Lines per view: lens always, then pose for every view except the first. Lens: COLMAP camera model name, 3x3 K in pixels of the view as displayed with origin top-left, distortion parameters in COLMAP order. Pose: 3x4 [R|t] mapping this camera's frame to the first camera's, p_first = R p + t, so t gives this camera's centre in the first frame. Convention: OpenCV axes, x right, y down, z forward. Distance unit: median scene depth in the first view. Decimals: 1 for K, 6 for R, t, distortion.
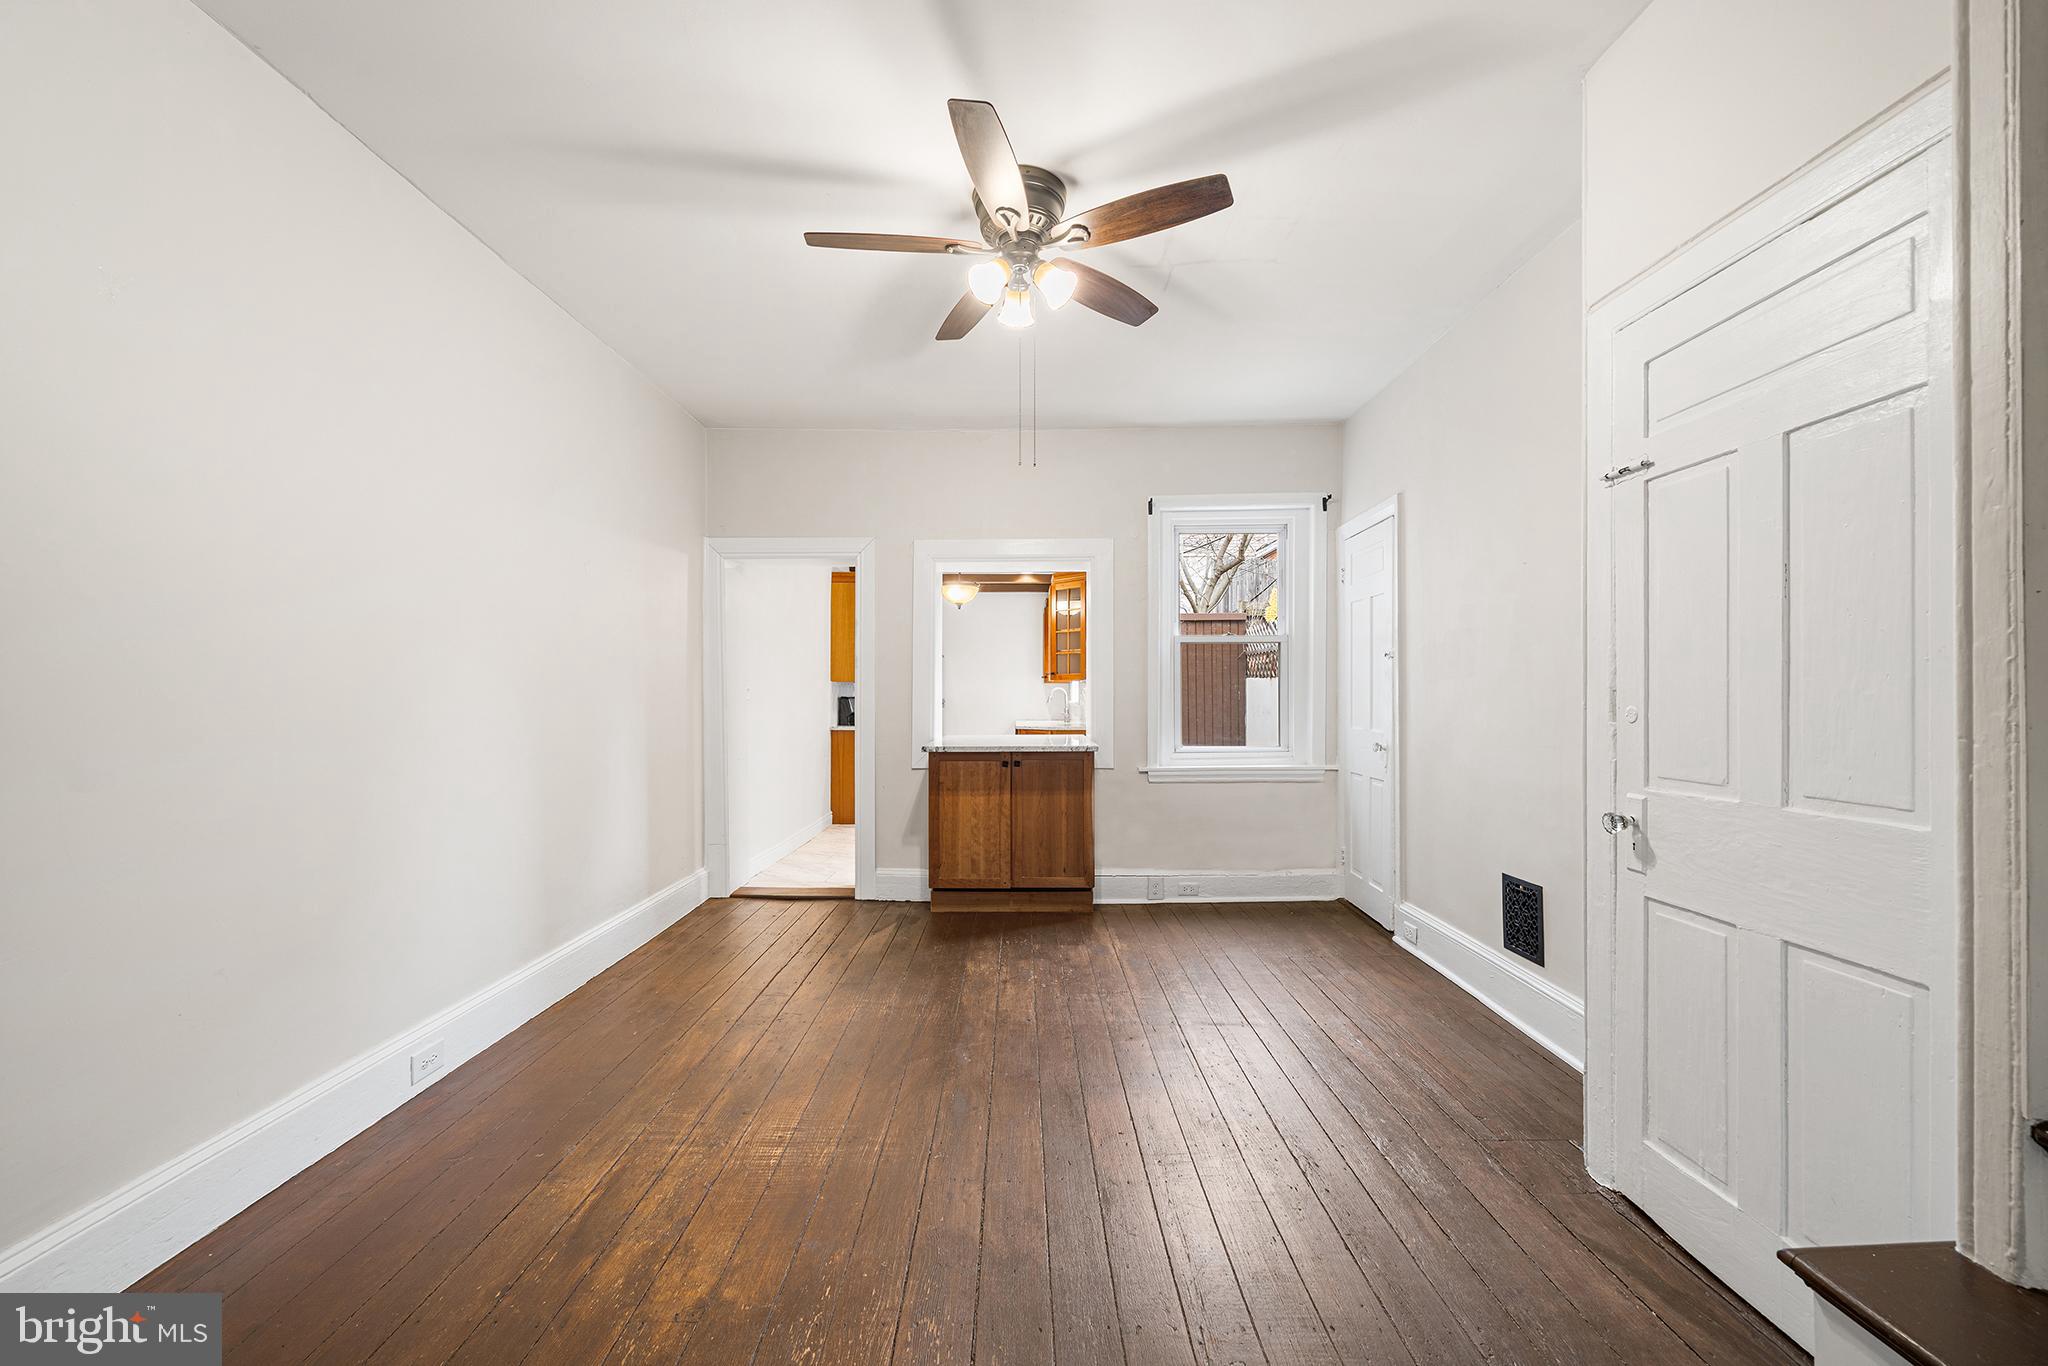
lens RADIAL K [[825.1, 0, 1021.4], [0, 825.1, 690.1], [0, 0, 1]] dist [0.001220, -0.000574]
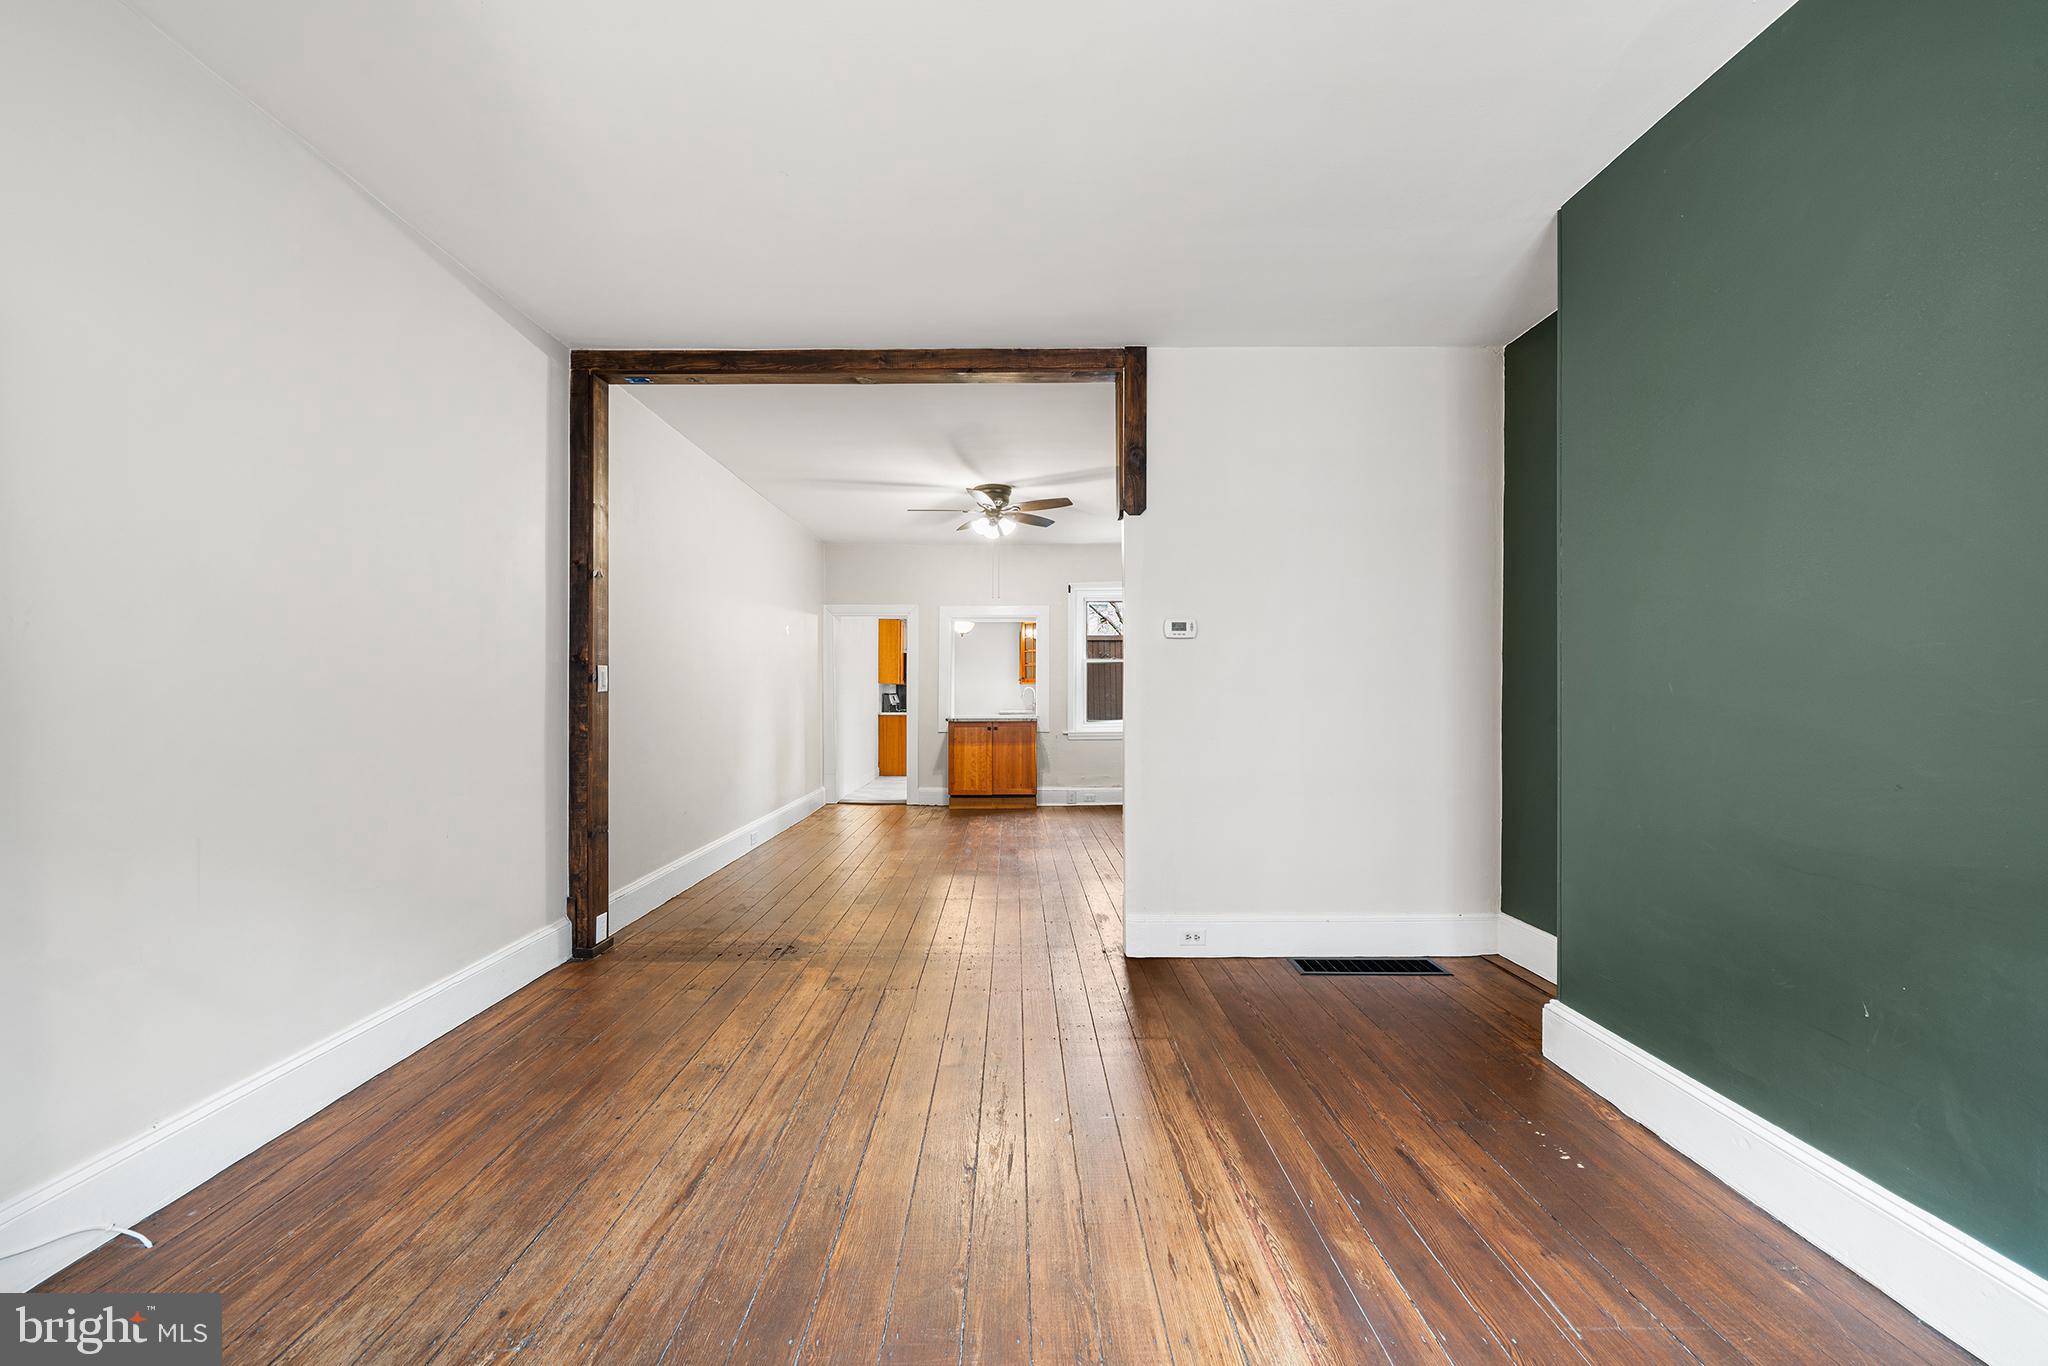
lens RADIAL K [[793.6, 0, 1026.5], [0, 793.6, 689.8], [0, 0, 1]] dist [0.000446, -0.000057]
pose [[0.999872, 0.000681, 0.015957, 0.036151], [-0.000700, 0.999999, 0.001154, -0.000447], [-0.015957, -0.001165, 0.999872, -0.803153]]
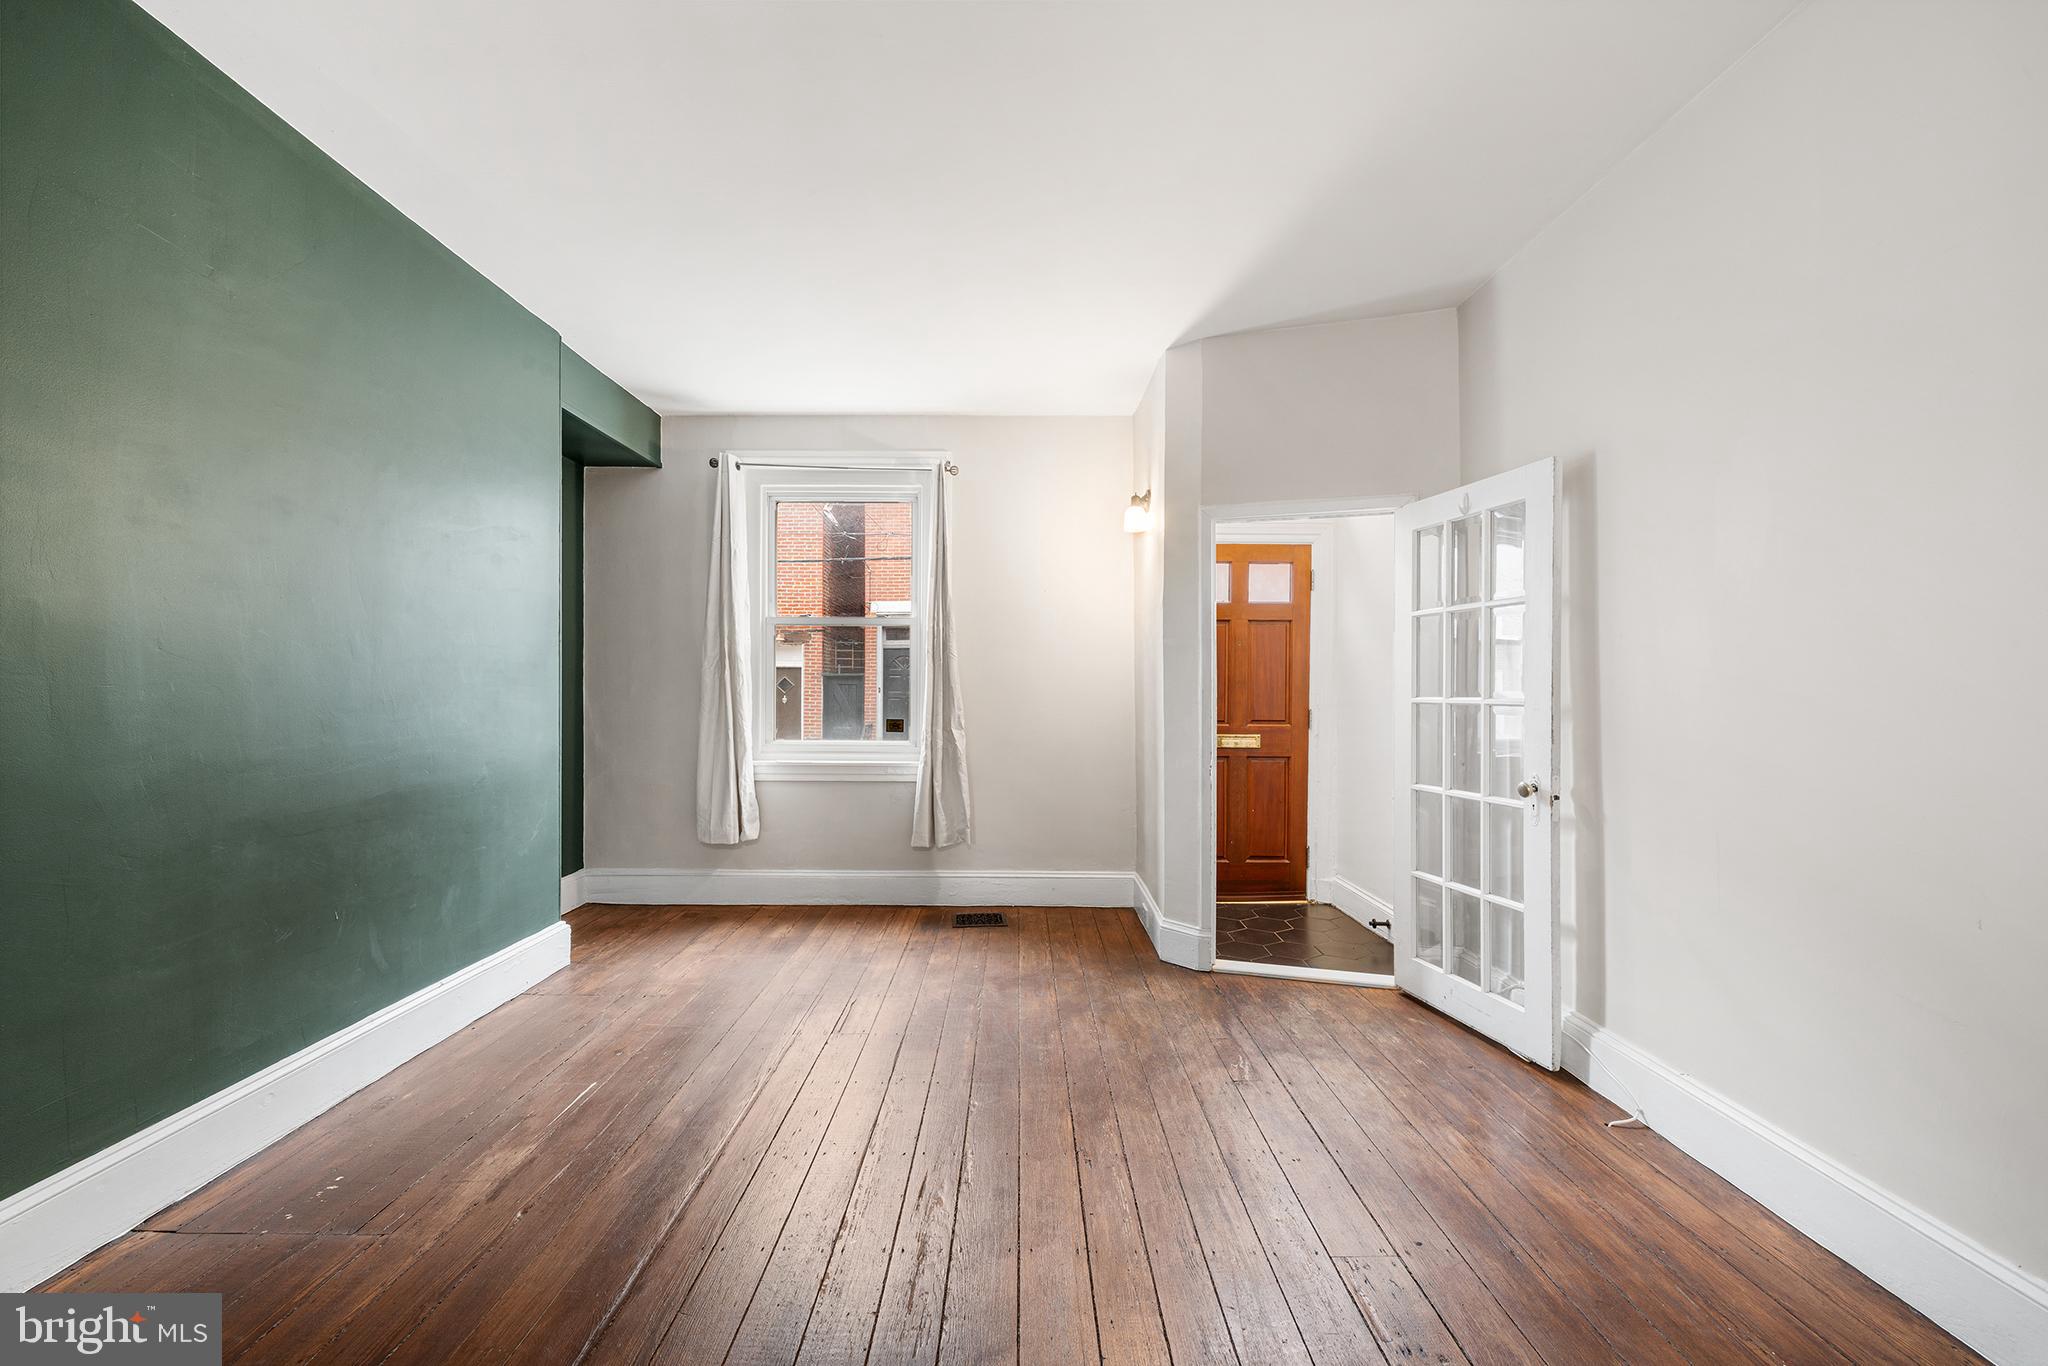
lens RADIAL K [[825.1, 0, 1021.2], [0, 825.1, 686.9], [0, 0, 1]] dist [0.001220, -0.000574]
pose [[-0.999997, 0.001475, -0.001743, -0.321460], [0.001487, 0.999974, -0.007005, 0.015113], [0.001732, -0.007008, -0.999974, 5.057324]]
